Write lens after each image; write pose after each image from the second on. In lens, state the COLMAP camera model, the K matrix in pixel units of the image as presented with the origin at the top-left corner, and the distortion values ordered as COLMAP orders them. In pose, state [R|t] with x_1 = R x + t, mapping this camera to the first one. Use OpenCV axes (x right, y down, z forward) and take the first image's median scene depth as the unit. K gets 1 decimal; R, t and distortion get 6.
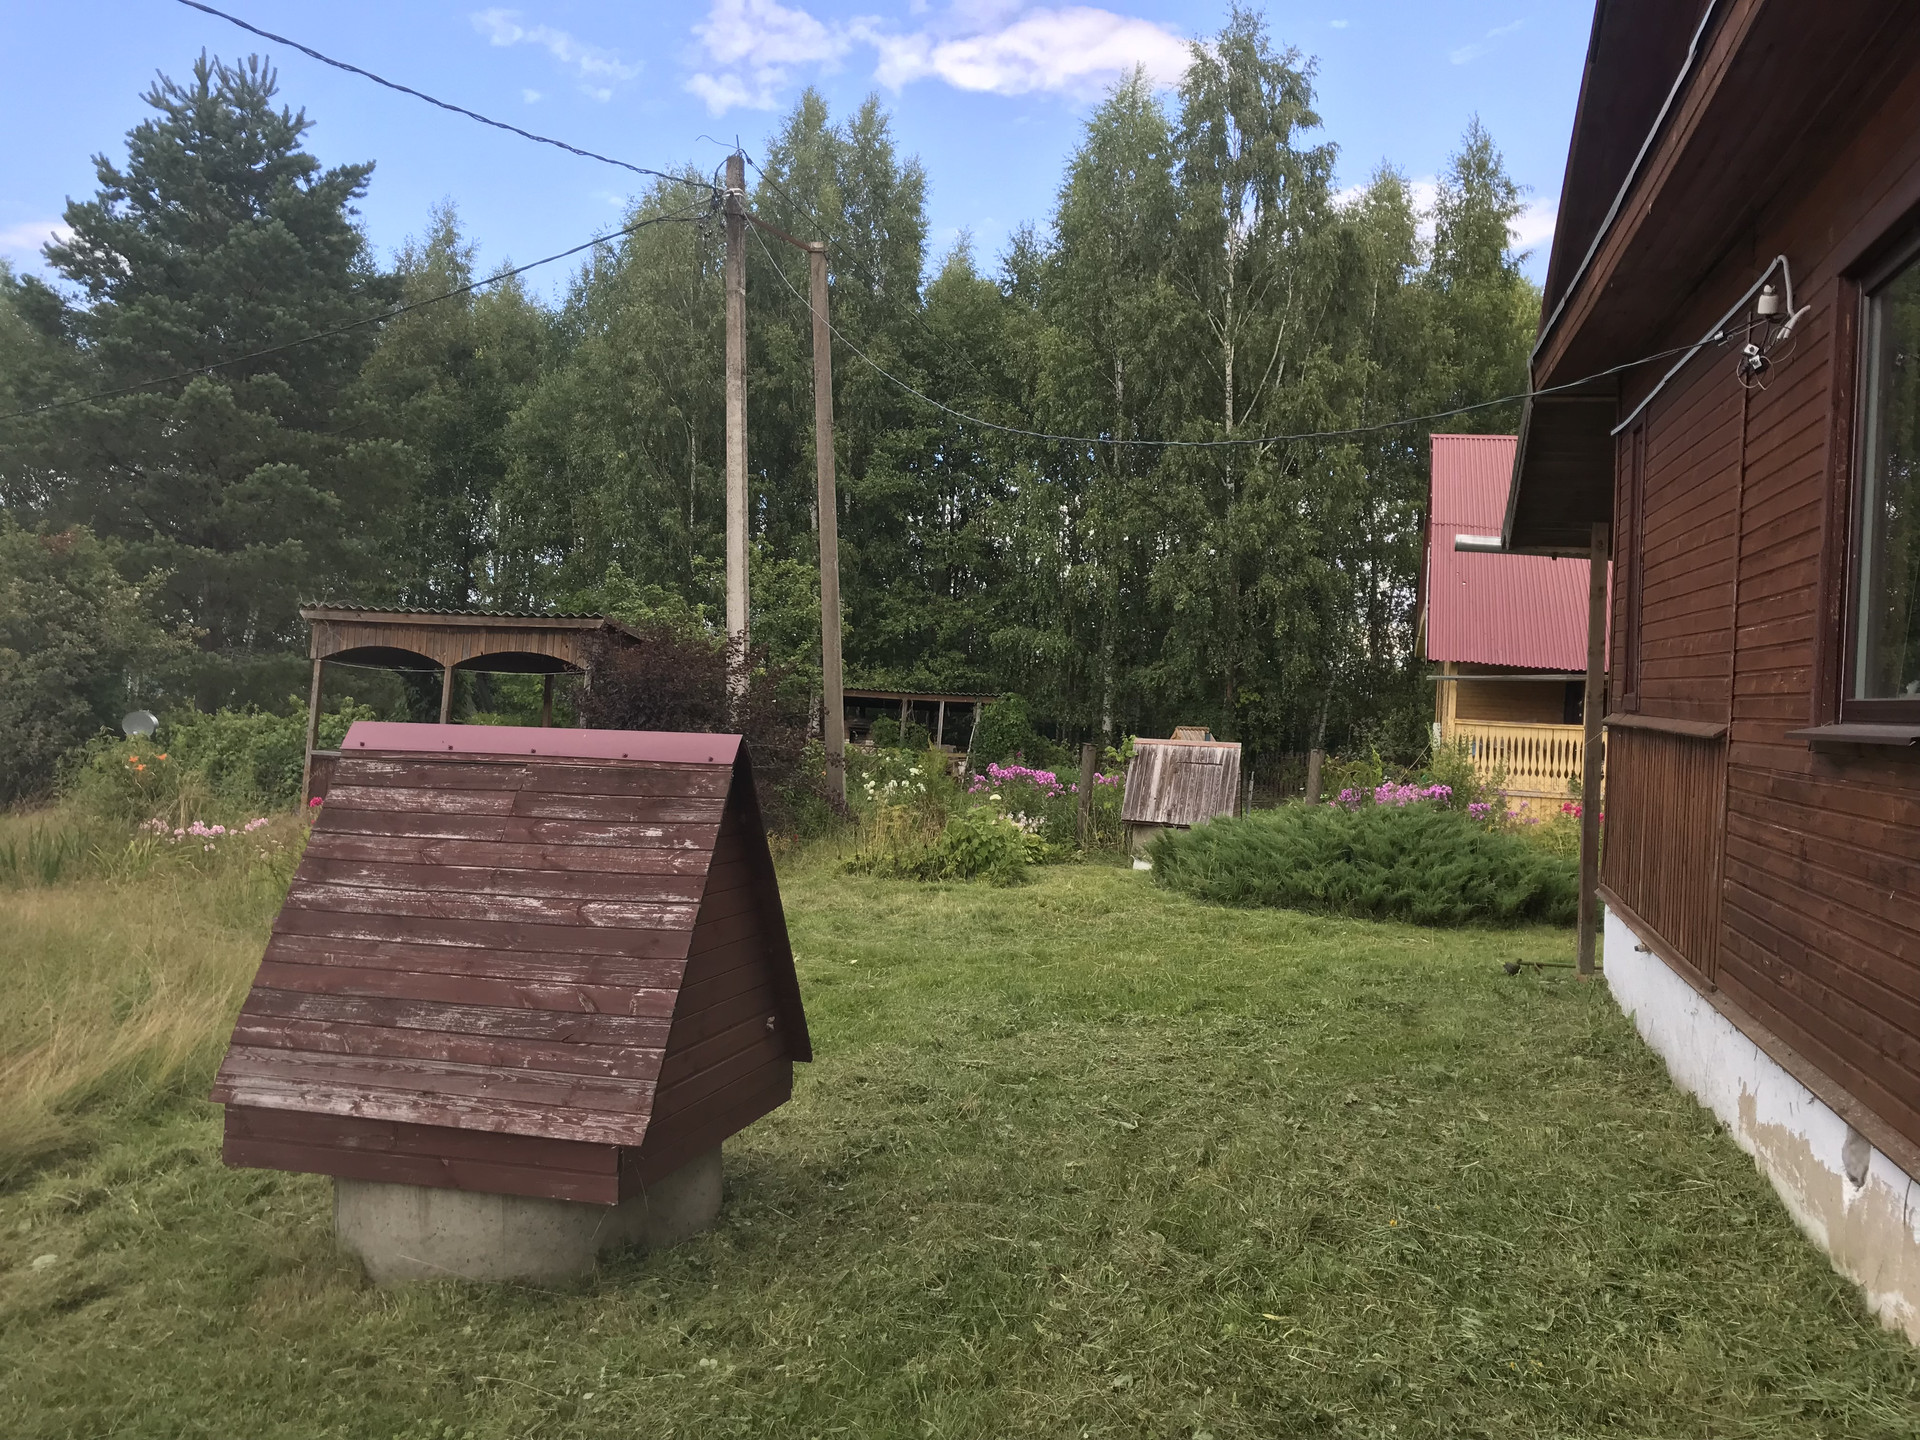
lens RADIAL K [[1561.0, 0, 954.8], [0, 1561.0, 713.5], [0, 0, 1]] dist [0.006080, 0.017138]
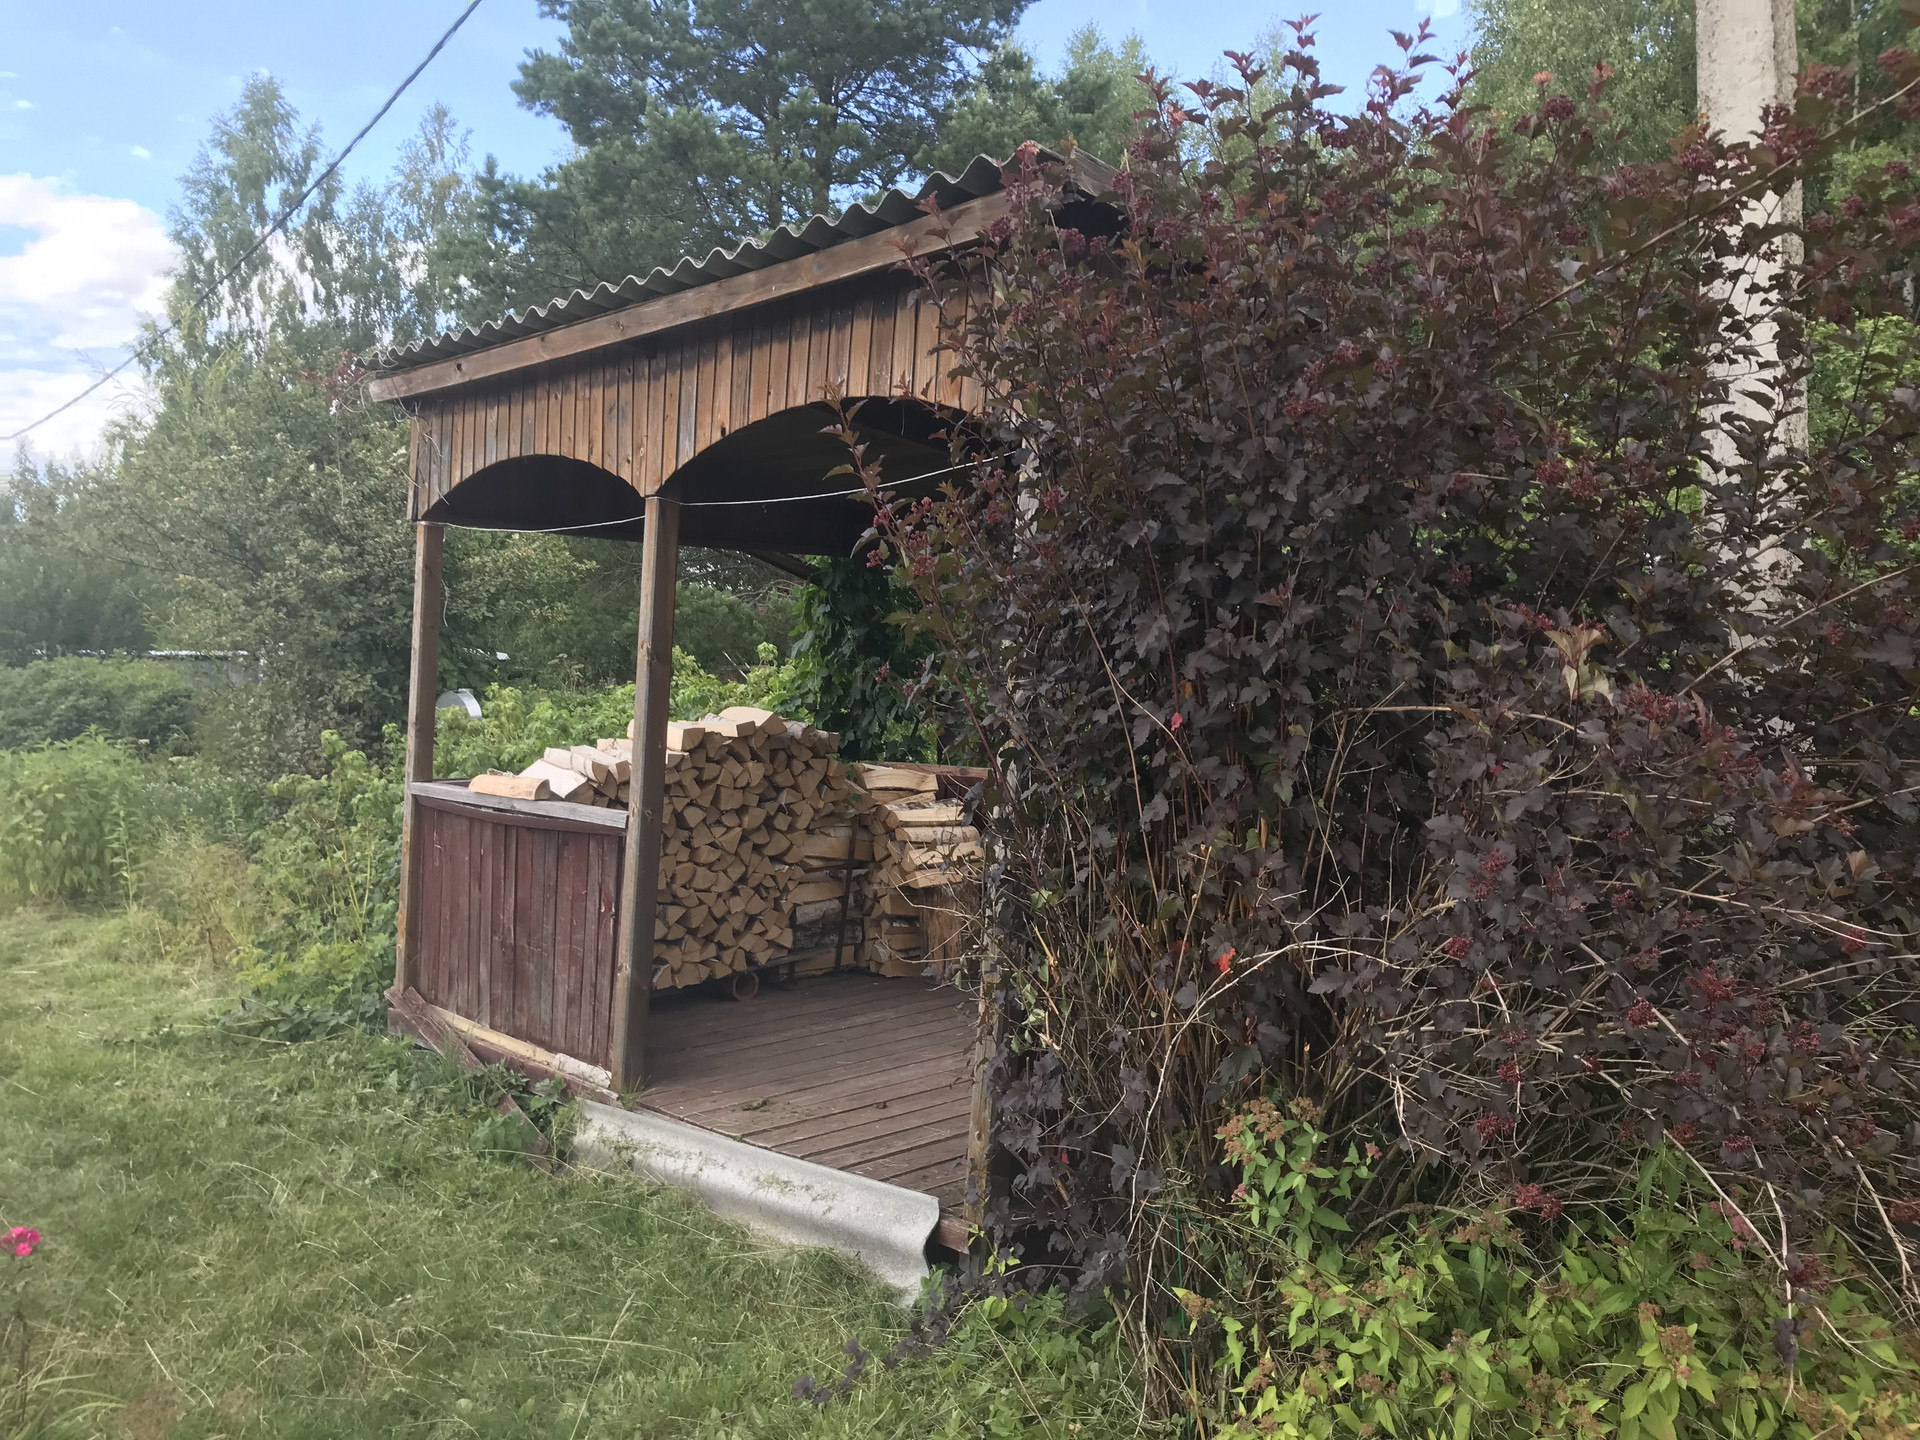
lens RADIAL K [[1561.0, 0, 954.8], [0, 1561.0, 713.5], [0, 0, 1]] dist [0.006080, 0.017138]
pose [[0.840135, -0.021387, -0.541956, -0.107103], [0.028594, 0.999579, 0.004880, 0.008807], [0.541624, -0.019596, 0.840393, 0.685313]]
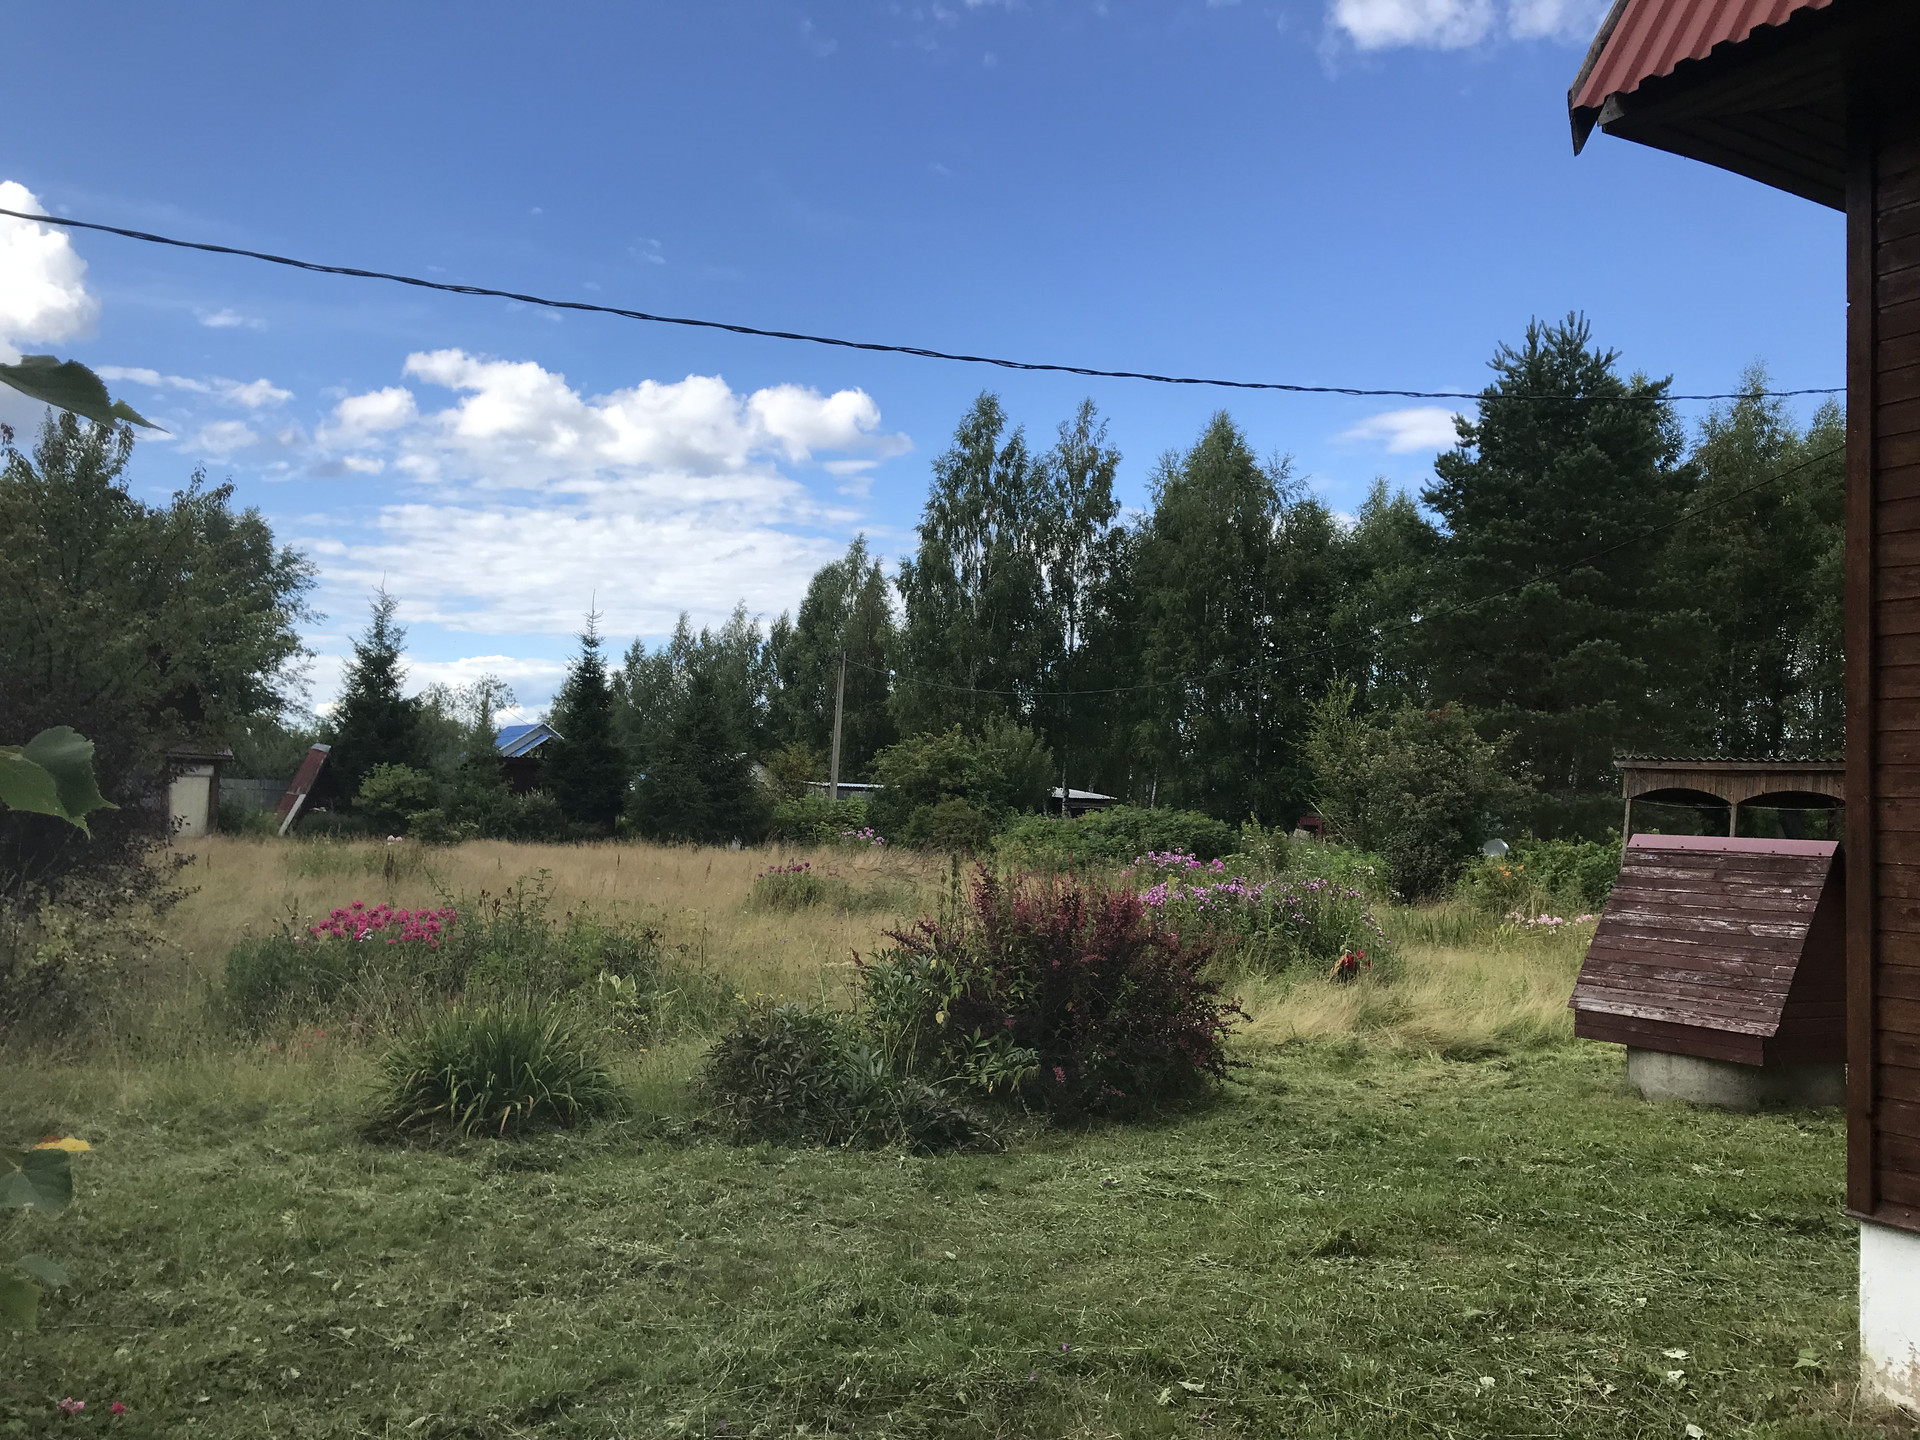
lens RADIAL K [[1561.0, 0, 954.8], [0, 1561.0, 713.5], [0, 0, 1]] dist [0.006080, 0.017138]
pose [[0.697361, -0.048545, -0.715074, 0.117288], [-0.013964, 0.996594, -0.081275, 0.006895], [0.716584, 0.066664, 0.694308, -0.267146]]
